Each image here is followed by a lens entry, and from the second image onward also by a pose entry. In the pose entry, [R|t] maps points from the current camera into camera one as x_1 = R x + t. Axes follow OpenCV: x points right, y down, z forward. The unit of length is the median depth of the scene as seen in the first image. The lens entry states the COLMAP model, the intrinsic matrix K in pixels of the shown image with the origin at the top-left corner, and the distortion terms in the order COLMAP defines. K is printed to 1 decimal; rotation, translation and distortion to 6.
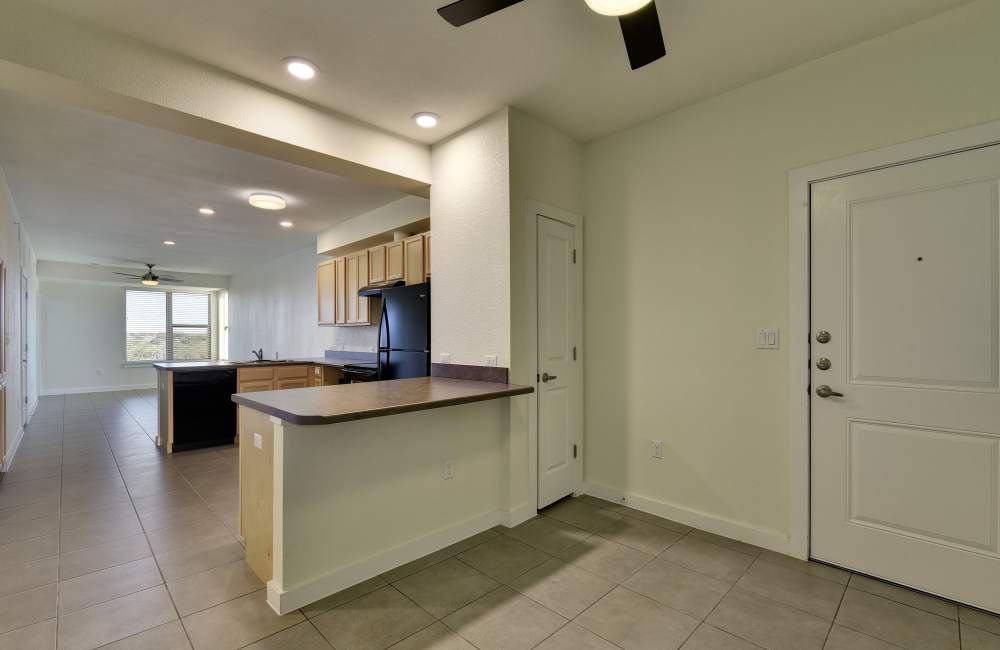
lens RADIAL K [[444.8, 0, 500.3], [0, 444.8, 332.7], [0, 0, 1]] dist [-0.000298, 0.000158]
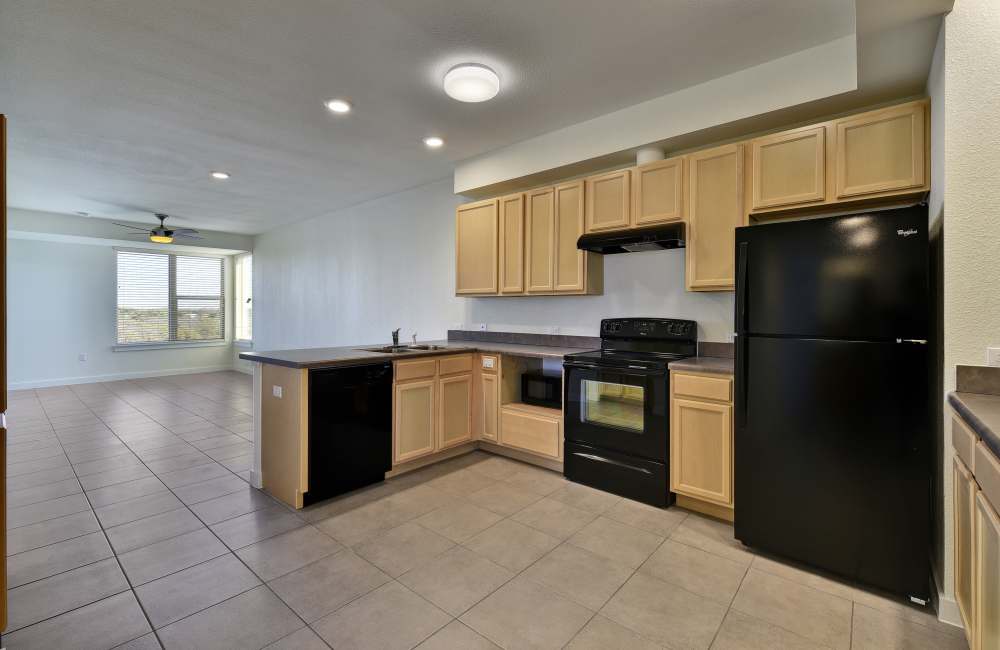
lens RADIAL K [[437.8, 0, 501.4], [0, 437.8, 311.7], [0, 0, 1]] dist [-0.002397, -0.000640]
pose [[0.996360, 0.003063, 0.085187, -0.276802], [-0.003537, 0.999979, 0.005419, 0.003882], [-0.085169, -0.005700, 0.996350, 0.212660]]
